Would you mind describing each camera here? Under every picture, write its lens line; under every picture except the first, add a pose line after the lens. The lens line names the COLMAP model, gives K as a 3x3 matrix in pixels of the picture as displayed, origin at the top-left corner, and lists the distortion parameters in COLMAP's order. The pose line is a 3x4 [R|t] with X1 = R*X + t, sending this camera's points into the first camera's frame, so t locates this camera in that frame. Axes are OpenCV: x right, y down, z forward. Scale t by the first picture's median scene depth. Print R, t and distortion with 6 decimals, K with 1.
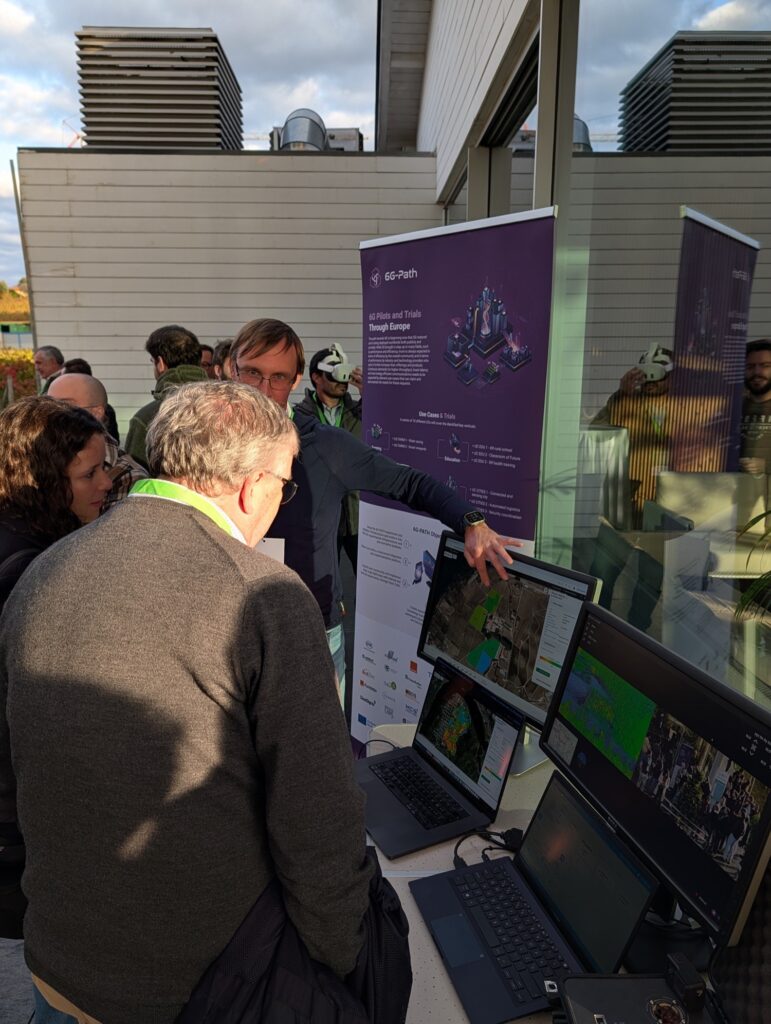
lens RADIAL K [[731.1, 0, 387.3], [0, 731.1, 514.3], [0, 0, 1]] dist [0.005843, -0.003007]
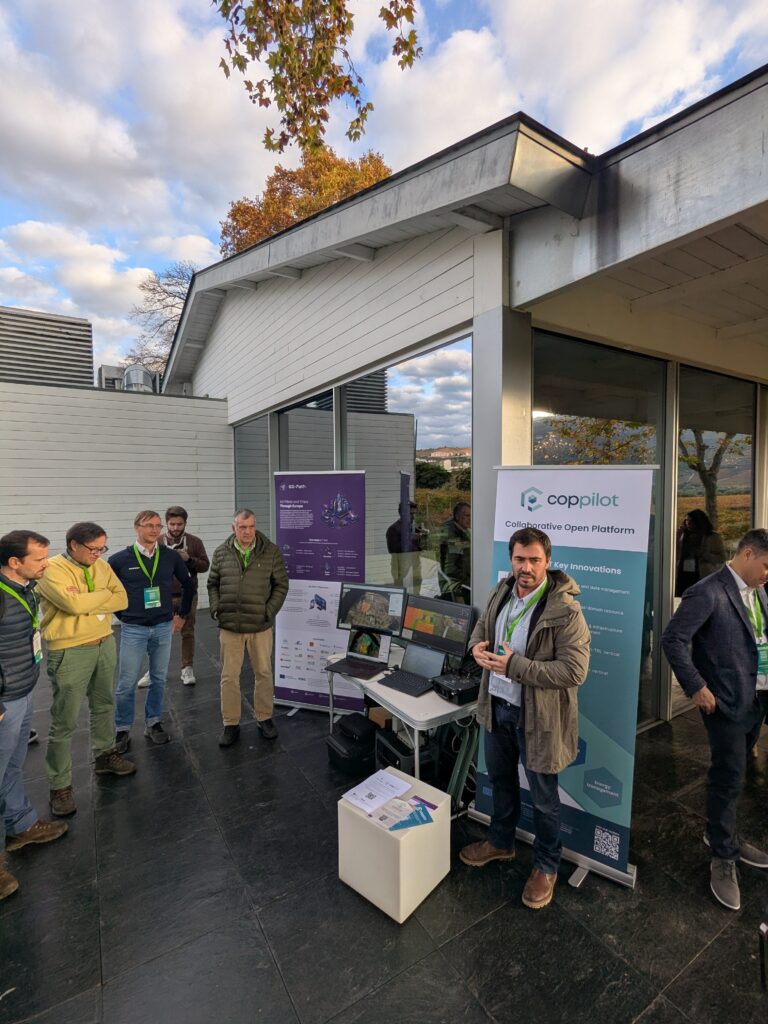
lens RADIAL K [[481.2, 0, 383.7], [0, 481.2, 510.6], [0, 0, 1]] dist [-0.002222, -0.000078]
pose [[0.864715, -0.025450, 0.501617, -0.550971], [0.110696, 0.983815, -0.140908, 0.025869], [-0.489912, 0.177372, 0.853537, -0.555246]]
